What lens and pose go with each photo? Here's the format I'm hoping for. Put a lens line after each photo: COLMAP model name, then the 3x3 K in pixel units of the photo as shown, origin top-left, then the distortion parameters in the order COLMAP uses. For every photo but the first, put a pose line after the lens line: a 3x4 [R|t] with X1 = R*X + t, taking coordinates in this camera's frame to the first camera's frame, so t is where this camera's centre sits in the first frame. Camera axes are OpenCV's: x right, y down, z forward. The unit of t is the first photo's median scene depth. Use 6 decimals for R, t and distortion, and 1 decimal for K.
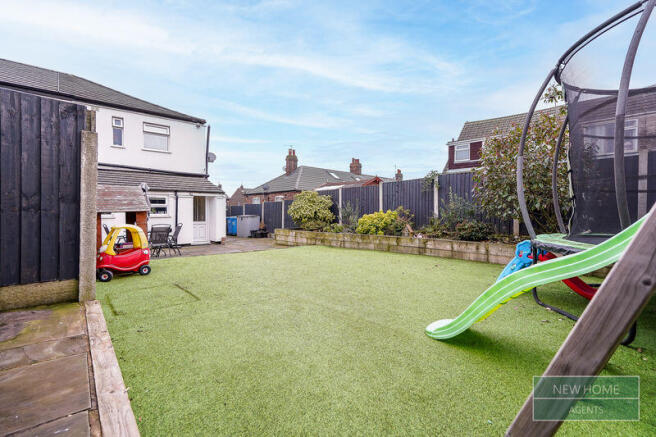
lens RADIAL K [[298.9, 0, 327.1], [0, 298.9, 213.0], [0, 0, 1]] dist [0.000391, 0.000055]
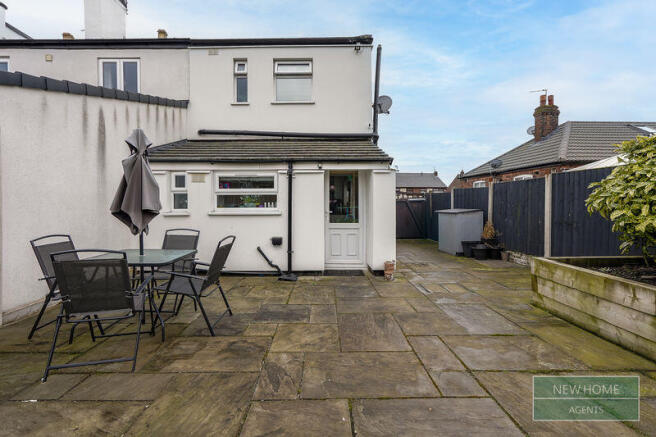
lens RADIAL K [[291.4, 0, 325.7], [0, 291.4, 200.6], [0, 0, 1]] dist [0.001267, 0.000323]
pose [[0.745691, -0.004461, -0.666277, -0.112996], [-0.001495, 0.999964, -0.008369, -0.004228], [0.666290, 0.007237, 0.745658, 0.535235]]
